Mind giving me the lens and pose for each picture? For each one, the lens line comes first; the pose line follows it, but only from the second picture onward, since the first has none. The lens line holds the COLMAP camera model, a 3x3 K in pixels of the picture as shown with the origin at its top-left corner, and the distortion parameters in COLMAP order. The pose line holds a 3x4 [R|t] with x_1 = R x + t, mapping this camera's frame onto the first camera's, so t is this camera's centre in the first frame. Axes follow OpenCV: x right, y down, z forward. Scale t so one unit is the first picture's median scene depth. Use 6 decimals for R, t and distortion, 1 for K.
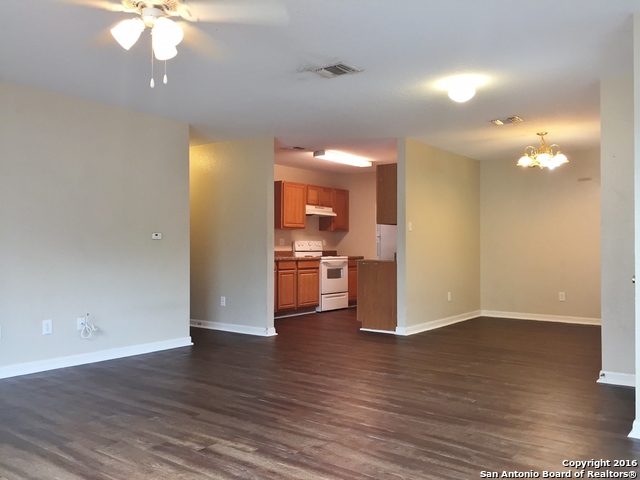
lens RADIAL K [[546.0, 0, 319.3], [0, 546.0, 241.4], [0, 0, 1]] dist [-0.013801, -0.001100]
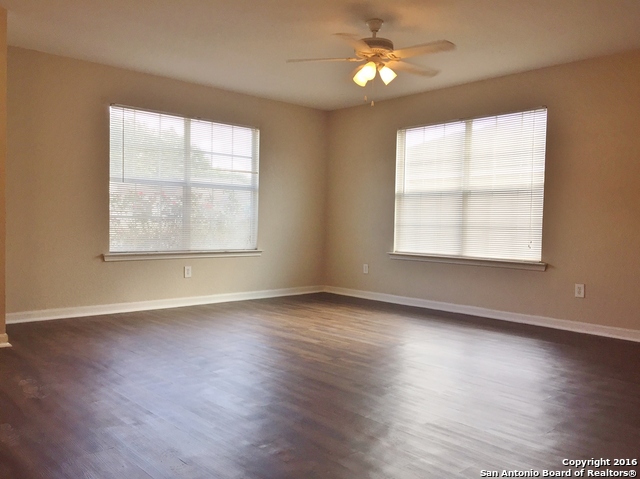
lens RADIAL K [[546.0, 0, 320.9], [0, 546.0, 239.4], [0, 0, 1]] dist [-0.013801, -0.001100]
pose [[-0.984683, -0.036942, 0.170395, -0.173596], [-0.032713, 0.999085, 0.027557, 0.025053], [-0.171257, 0.021561, -0.984990, 1.030324]]
